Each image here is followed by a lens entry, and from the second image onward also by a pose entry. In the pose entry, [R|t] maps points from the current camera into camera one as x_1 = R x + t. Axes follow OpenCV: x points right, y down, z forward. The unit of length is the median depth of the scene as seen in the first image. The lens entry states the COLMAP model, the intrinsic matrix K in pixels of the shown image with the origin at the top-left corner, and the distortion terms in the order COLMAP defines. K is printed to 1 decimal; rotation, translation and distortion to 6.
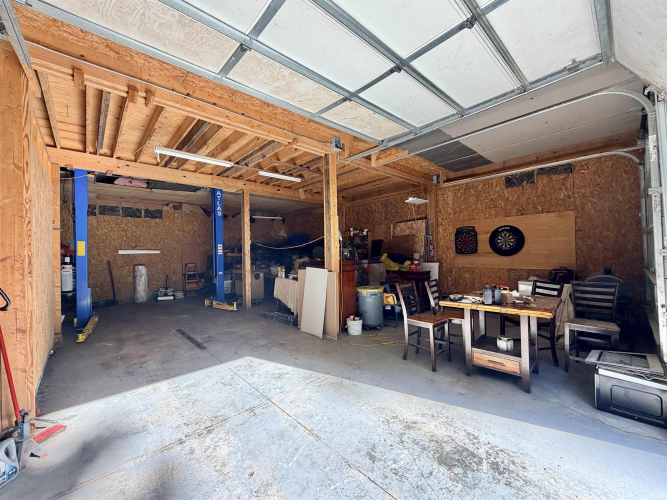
lens RADIAL K [[265.7, 0, 332.1], [0, 265.7, 250.2], [0, 0, 1]] dist [0.002047, 0.000089]
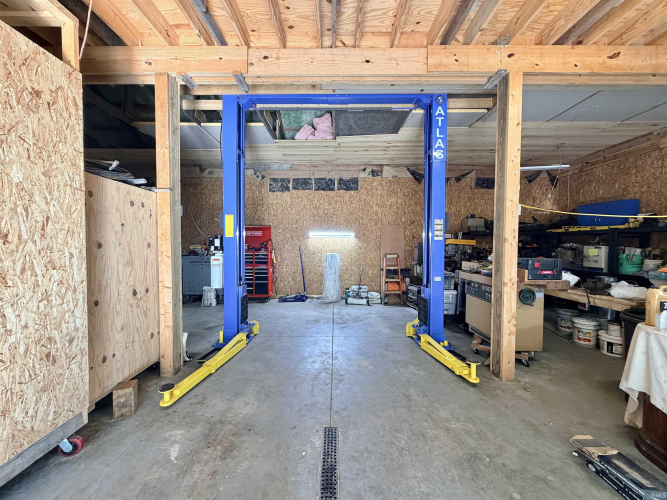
lens RADIAL K [[265.7, 0, 333.0], [0, 265.7, 250.9], [0, 0, 1]] dist [0.002047, 0.000089]
pose [[0.732661, 0.046218, -0.679023, -0.200372], [-0.013067, 0.998463, 0.053862, 0.009904], [0.680469, -0.030590, 0.732138, 0.444208]]
